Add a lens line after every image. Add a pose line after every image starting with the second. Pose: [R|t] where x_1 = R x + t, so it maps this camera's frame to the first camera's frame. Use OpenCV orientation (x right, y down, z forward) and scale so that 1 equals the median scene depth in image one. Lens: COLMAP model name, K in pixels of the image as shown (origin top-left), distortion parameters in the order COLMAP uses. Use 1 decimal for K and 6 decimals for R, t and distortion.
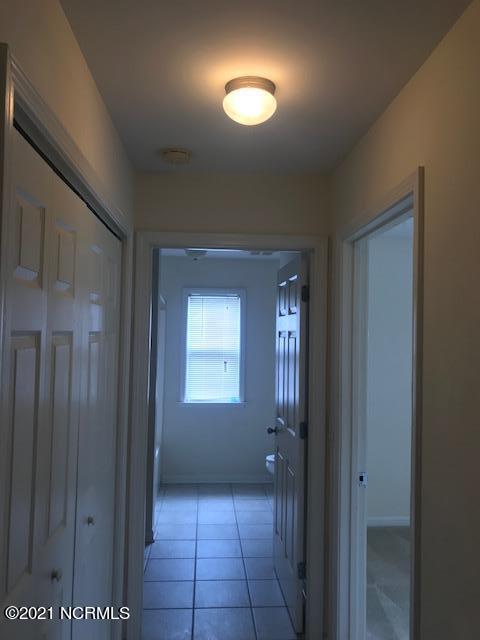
lens RADIAL K [[500.8, 0, 240.0], [0, 500.8, 320.0], [0, 0, 1]] dist [0.008526, 0.002979]
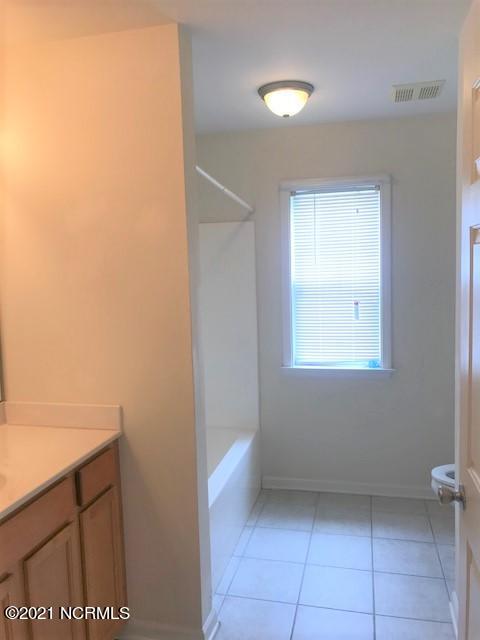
lens RADIAL K [[500.8, 0, 240.0], [0, 500.8, 320.0], [0, 0, 1]] dist [0.008526, 0.002979]
pose [[0.954206, -0.017490, -0.298638, 0.017177], [0.057445, 0.990424, 0.125542, 0.021967], [0.293582, -0.136948, 0.946073, 0.394561]]
